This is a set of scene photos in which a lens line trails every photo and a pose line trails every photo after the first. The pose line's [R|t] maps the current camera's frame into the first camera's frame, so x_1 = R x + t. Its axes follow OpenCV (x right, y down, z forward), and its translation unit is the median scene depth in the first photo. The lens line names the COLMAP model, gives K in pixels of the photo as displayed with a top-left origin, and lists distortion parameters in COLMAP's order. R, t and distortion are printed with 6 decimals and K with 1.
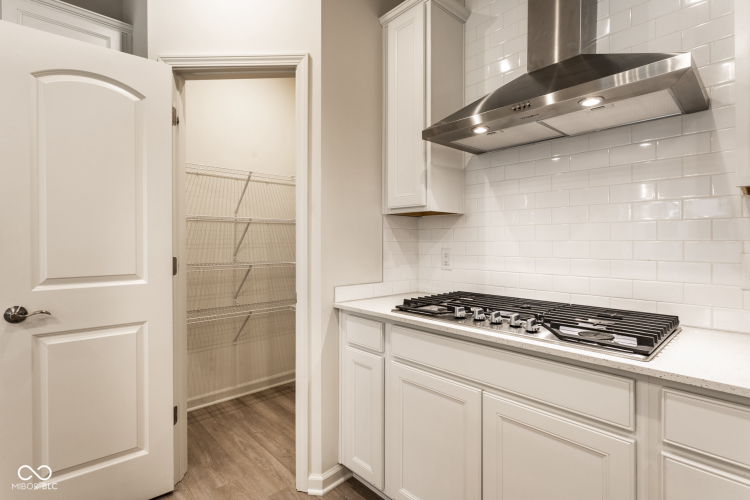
lens RADIAL K [[360.5, 0, 346.9], [0, 360.5, 241.3], [0, 0, 1]] dist [0.000065, 0.000121]
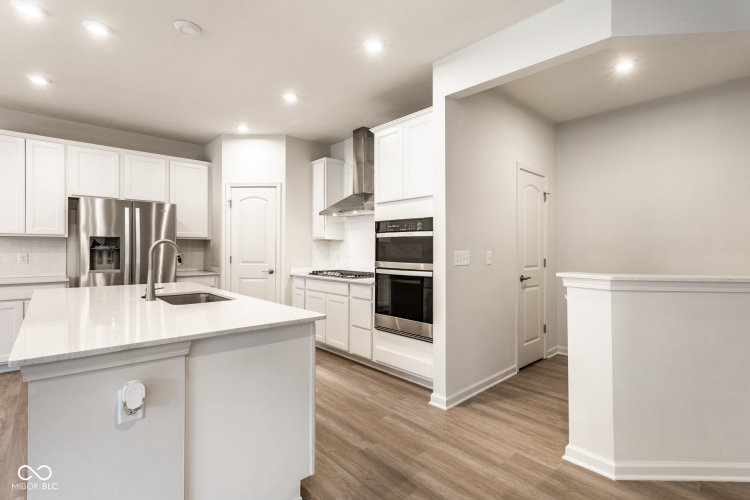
lens RADIAL K [[351.7, 0, 364.4], [0, 351.7, 248.9], [0, 0, 1]] dist [0.001701, 0.000291]
pose [[0.999912, 0.003032, 0.012885, 0.483270], [-0.003018, 0.999995, -0.001152, -0.010555], [-0.012889, 0.001113, 0.999916, -1.639705]]
